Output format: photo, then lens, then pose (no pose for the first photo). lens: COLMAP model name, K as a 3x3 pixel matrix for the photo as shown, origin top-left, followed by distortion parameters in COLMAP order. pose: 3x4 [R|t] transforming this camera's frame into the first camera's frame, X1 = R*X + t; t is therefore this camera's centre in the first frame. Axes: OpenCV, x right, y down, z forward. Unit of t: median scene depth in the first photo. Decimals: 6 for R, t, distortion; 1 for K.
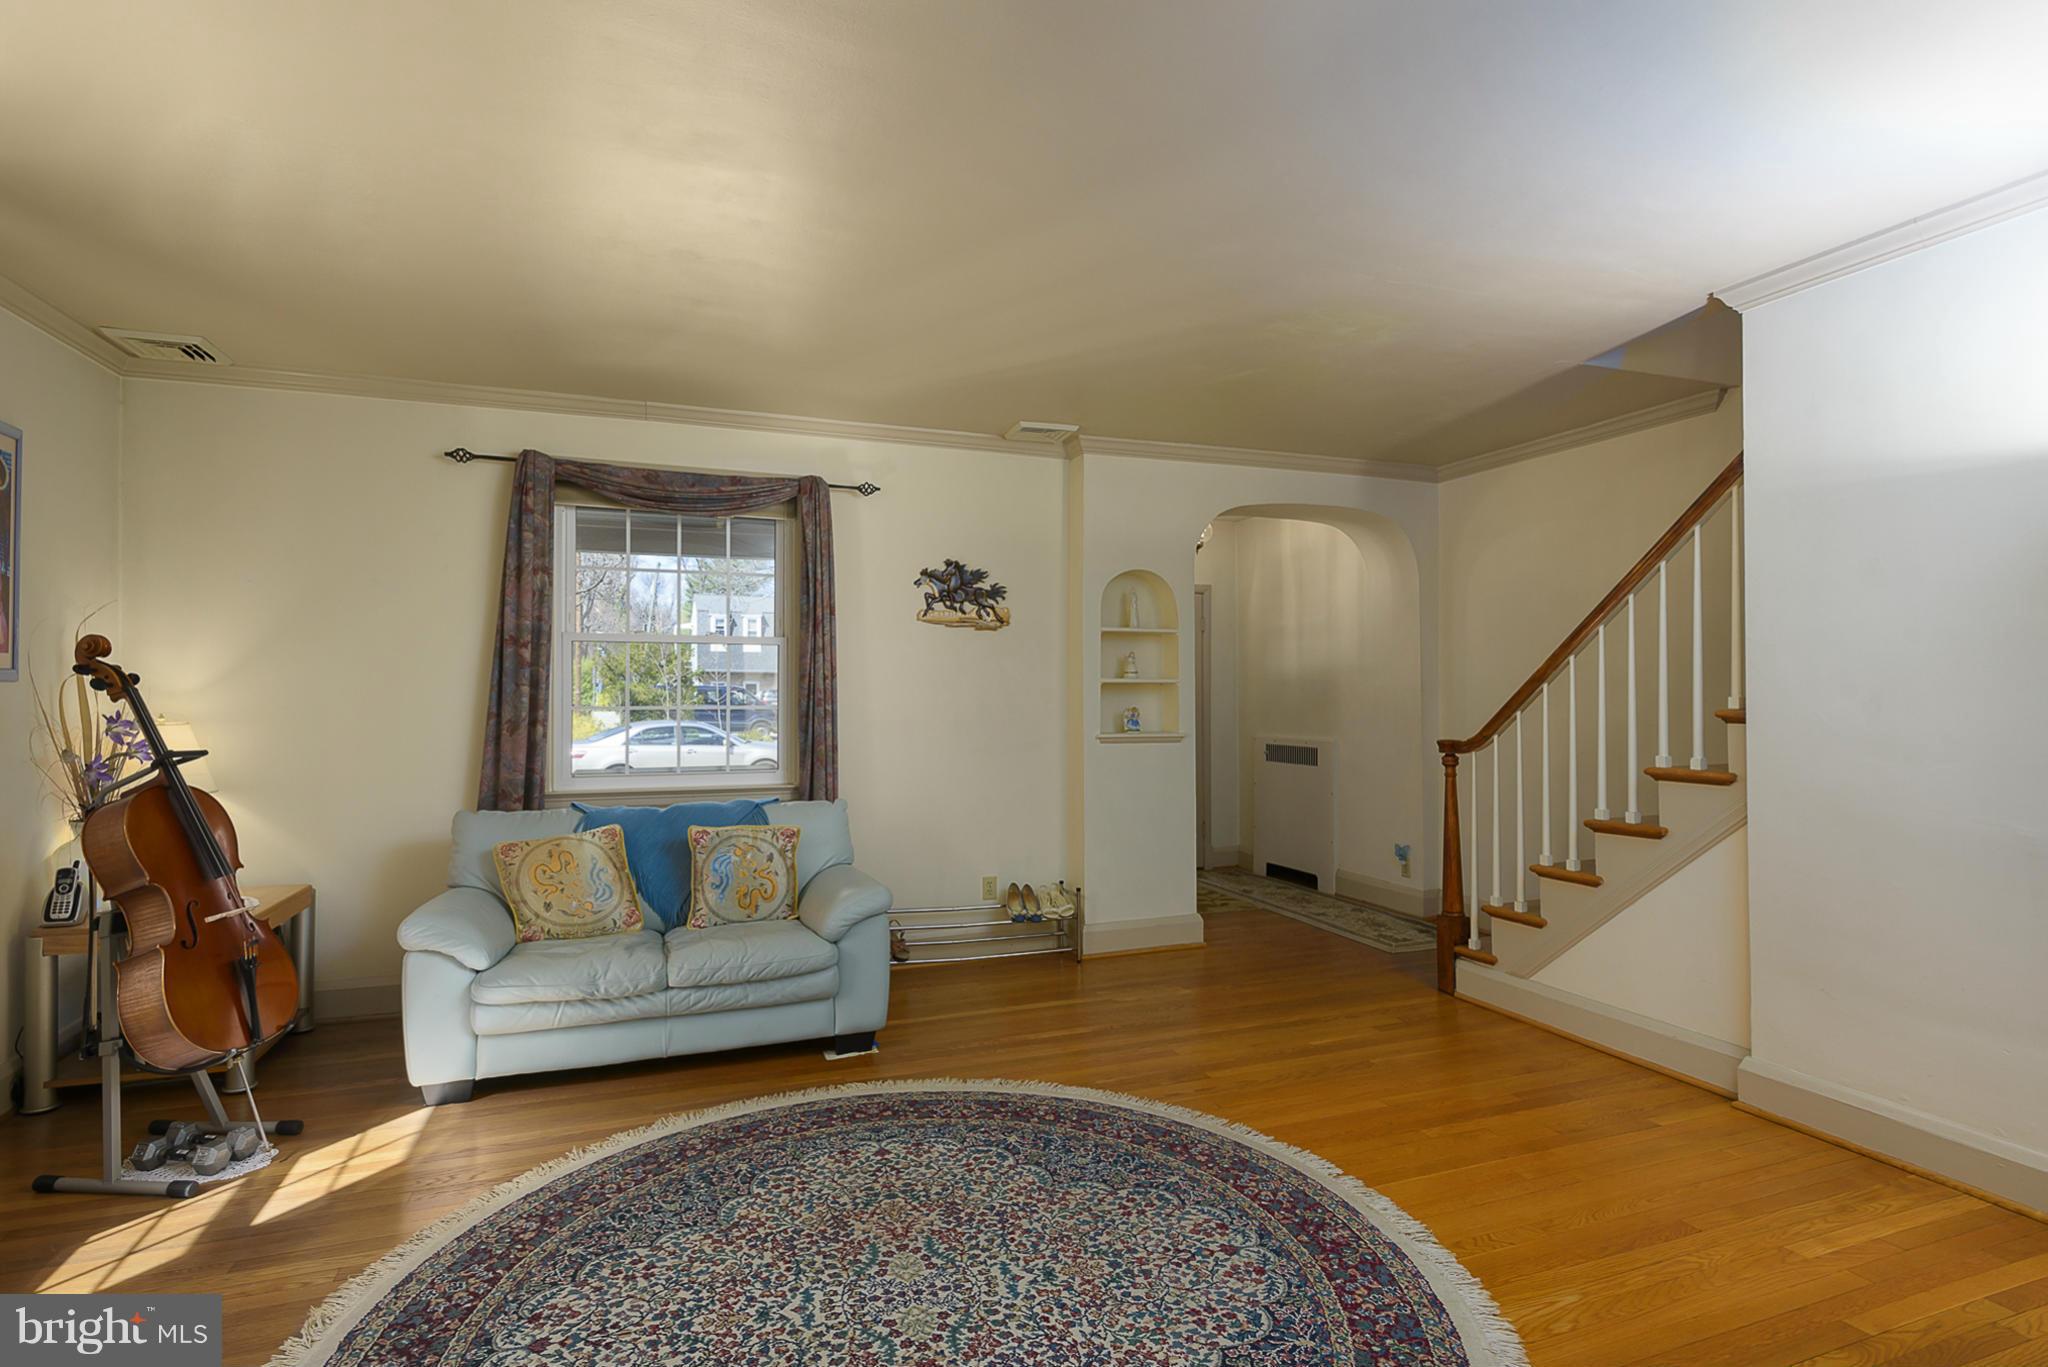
lens RADIAL K [[997.8, 0, 1016.5], [0, 997.8, 681.6], [0, 0, 1]] dist [0.018130, -0.001038]
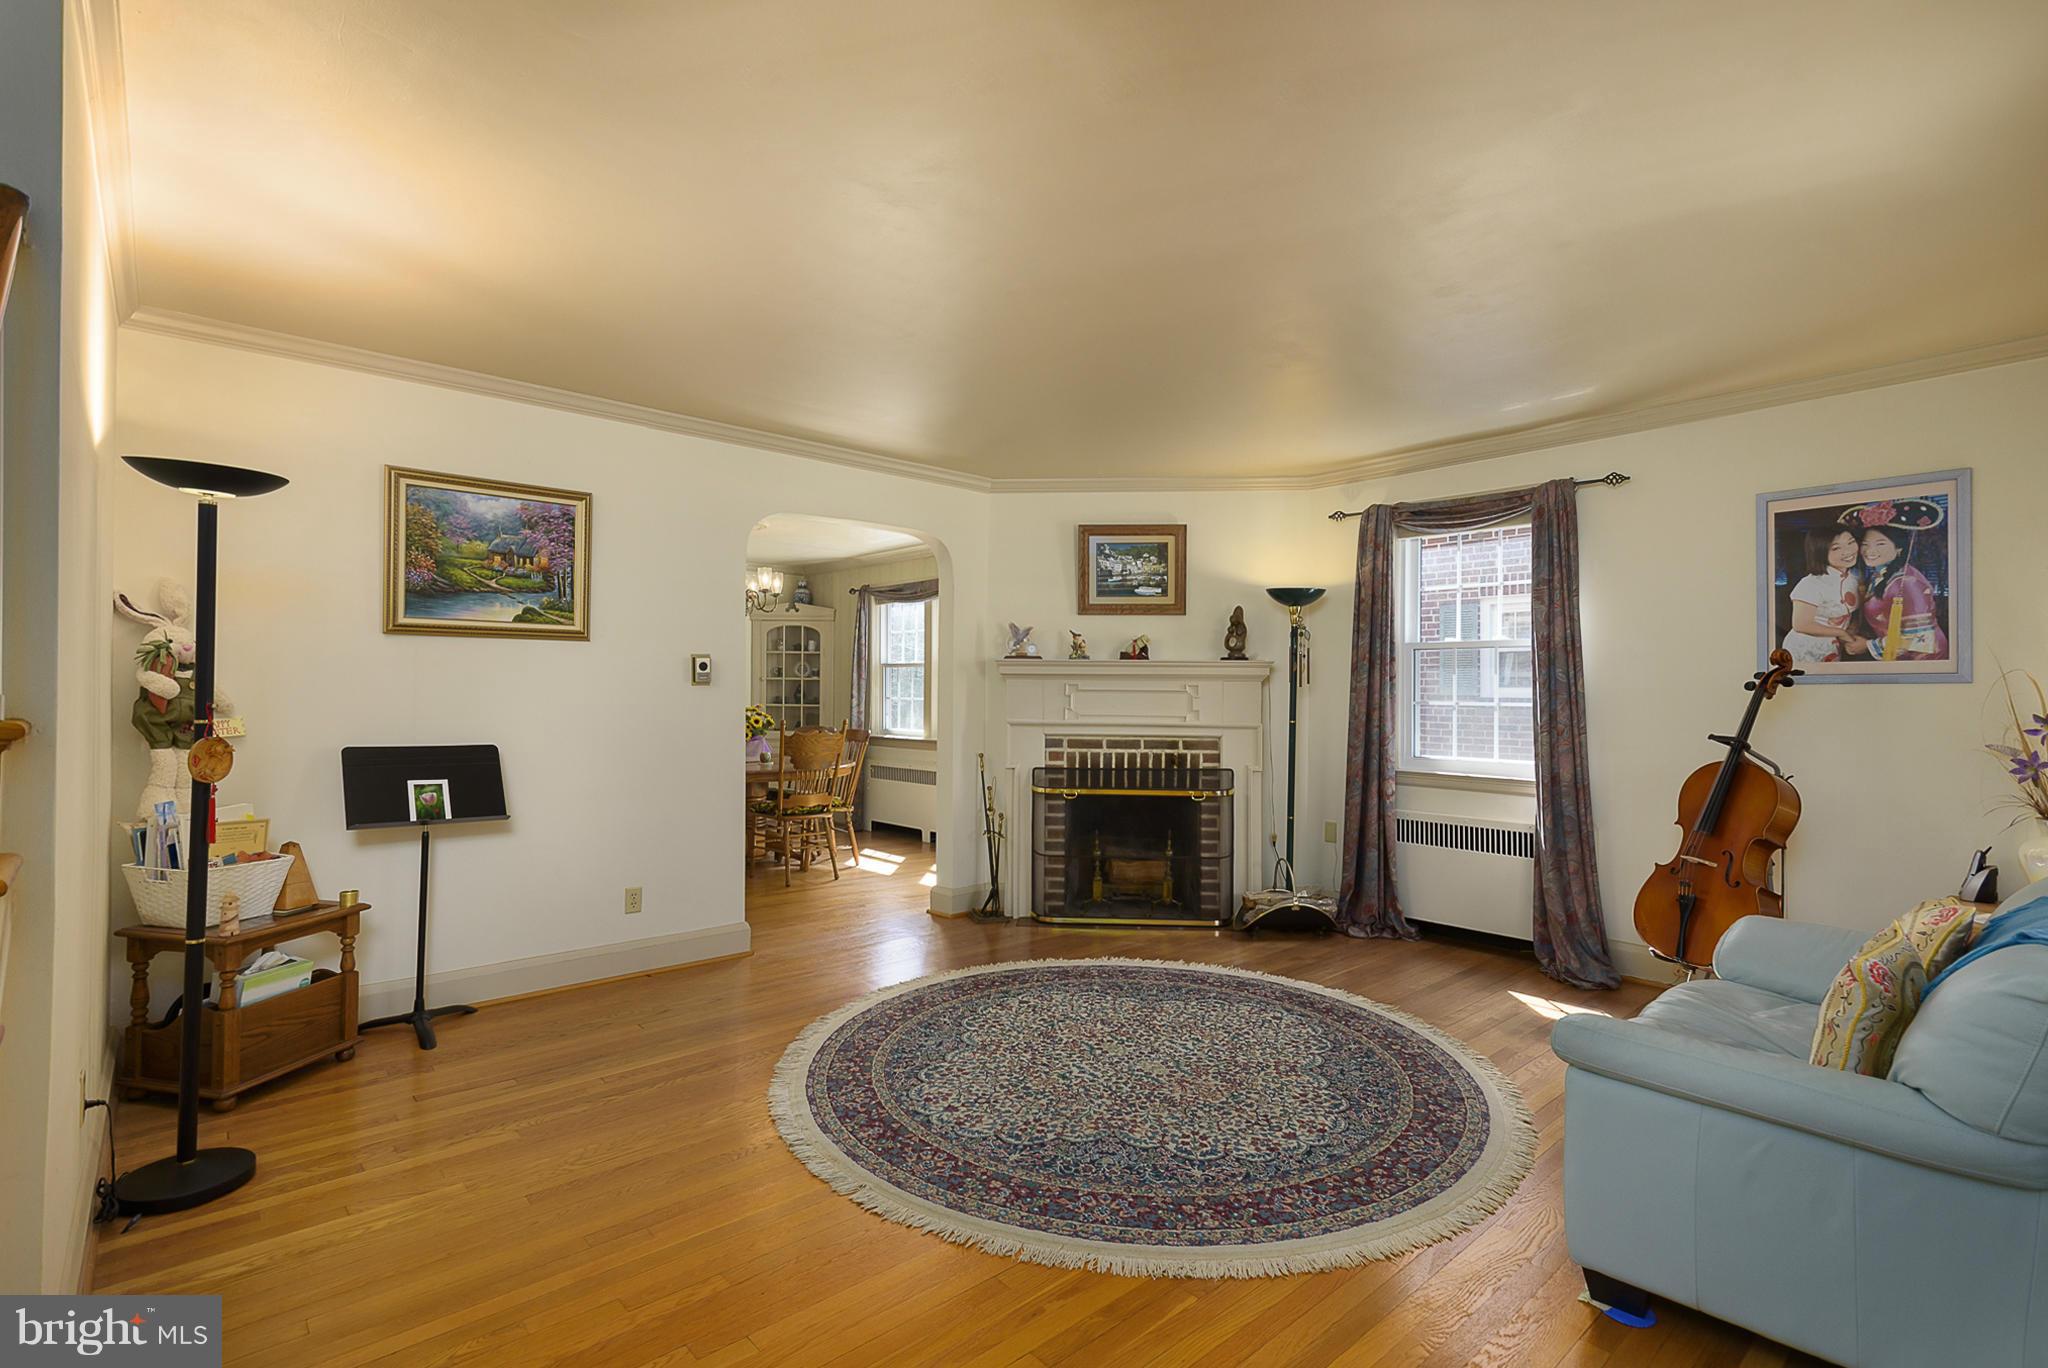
lens RADIAL K [[997.8, 0, 1020.8], [0, 997.8, 682.3], [0, 0, 1]] dist [0.018130, -0.001038]
pose [[-0.932876, -0.006673, -0.360136, 0.551083], [-0.000395, 0.999847, -0.017503, 0.025611], [0.360197, -0.016186, -0.932736, 2.069674]]
